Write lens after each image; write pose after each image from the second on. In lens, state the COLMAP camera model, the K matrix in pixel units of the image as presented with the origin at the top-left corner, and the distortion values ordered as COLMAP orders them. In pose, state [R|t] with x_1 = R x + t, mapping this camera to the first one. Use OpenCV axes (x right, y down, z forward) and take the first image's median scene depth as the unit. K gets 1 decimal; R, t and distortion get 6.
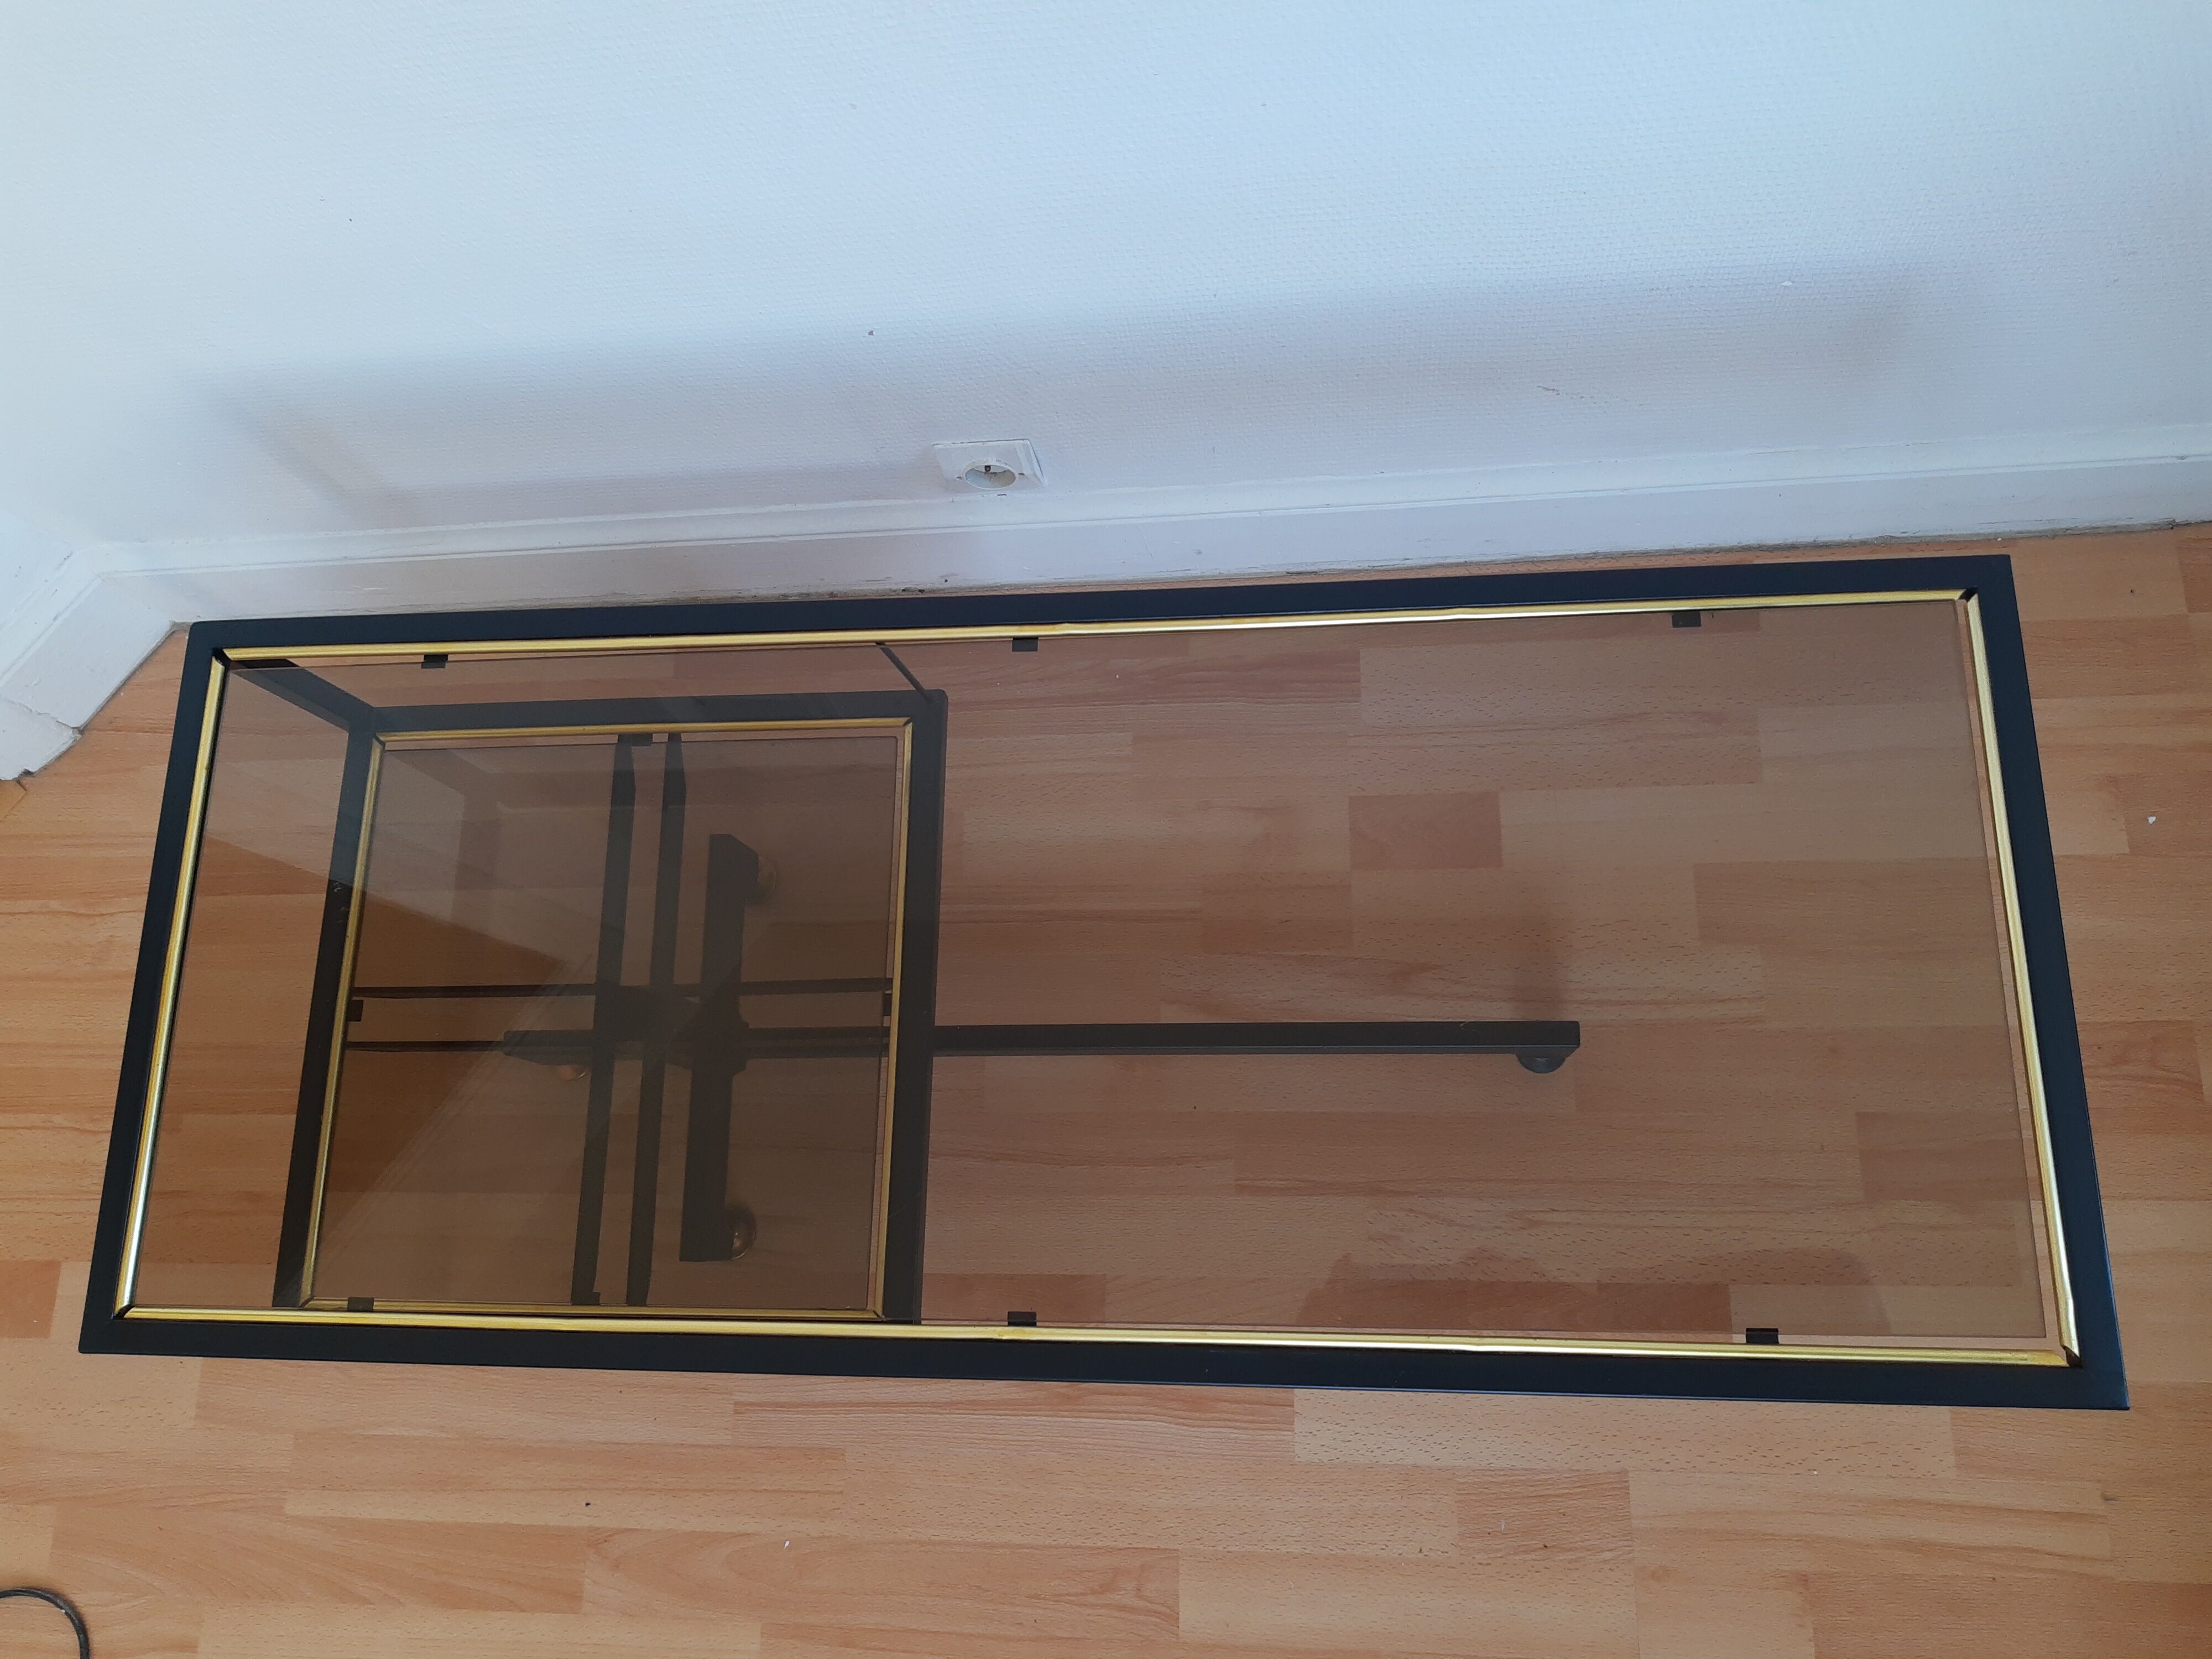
lens RADIAL K [[1675.6, 0, 1104.3], [0, 1675.6, 819.3], [0, 0, 1]] dist [-0.004317, -0.011821]
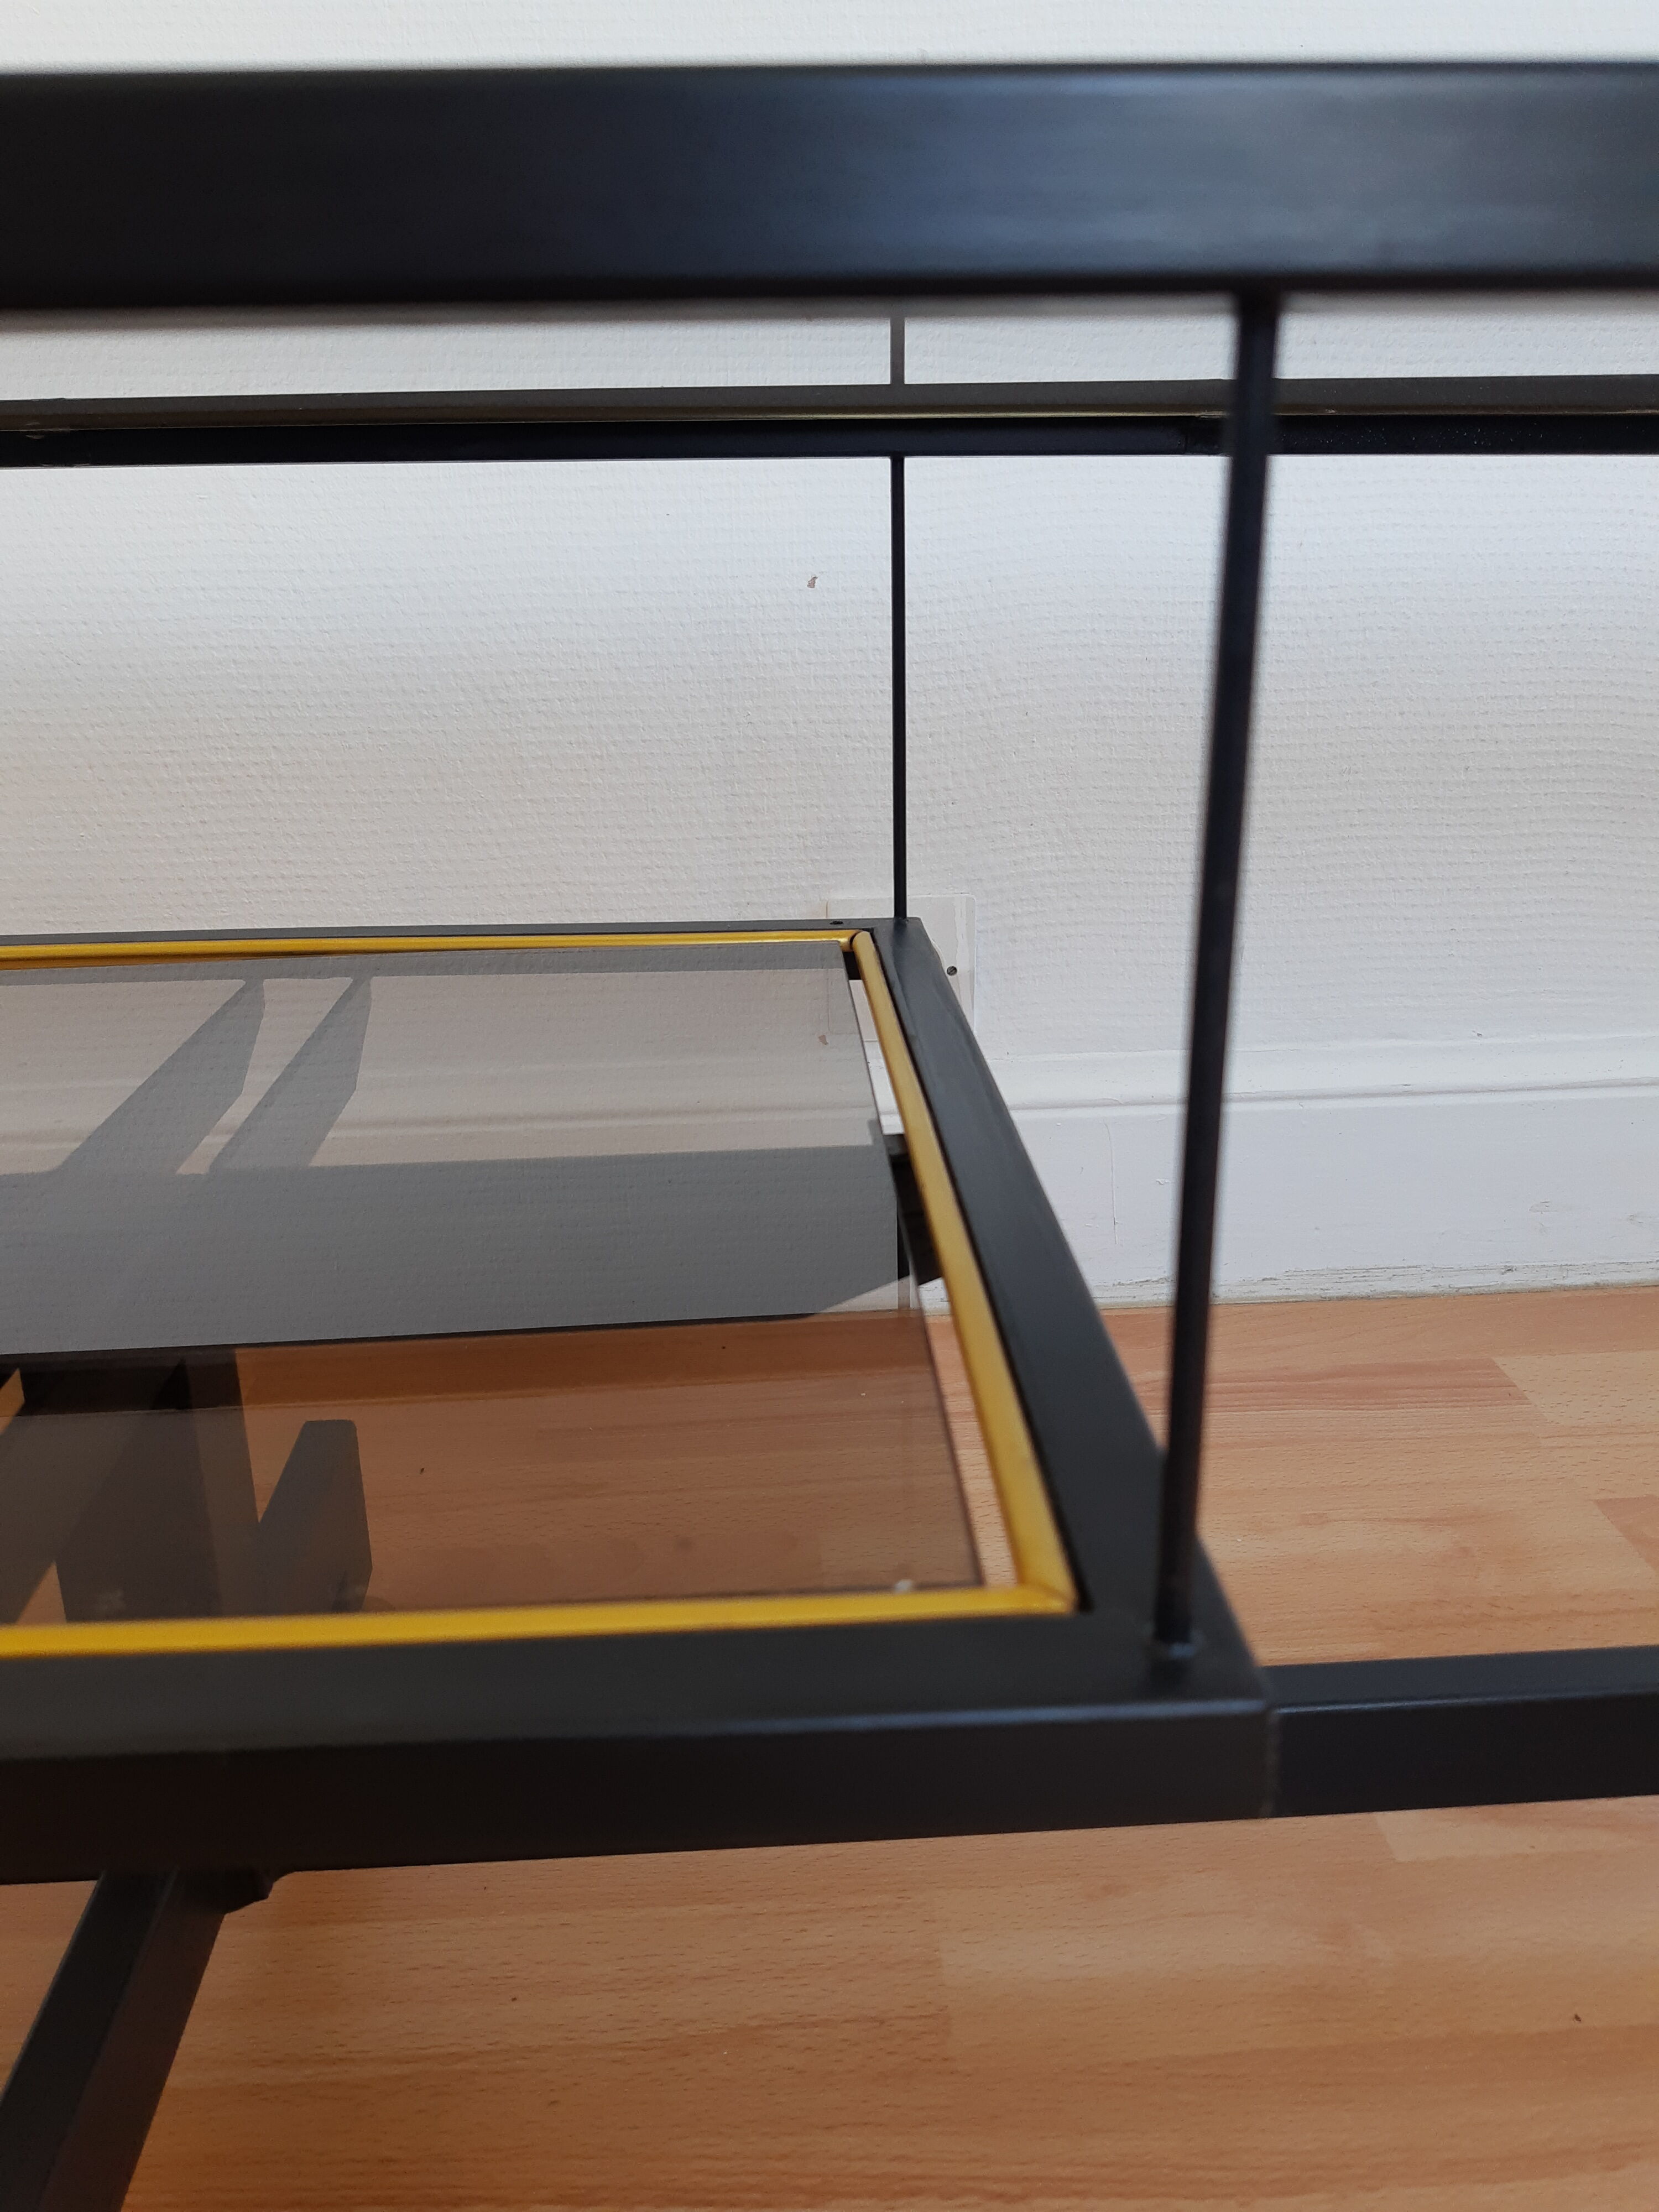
lens RADIAL K [[1678.1, 0, 829.5], [0, 1678.1, 1106.0], [0, 0, 1]] dist [0.006165, -0.032778]
pose [[0.990711, 0.094672, 0.097617, -0.156690], [0.028464, 0.557578, -0.829636, 0.364288], [-0.132972, 0.824708, 0.549704, 0.708285]]
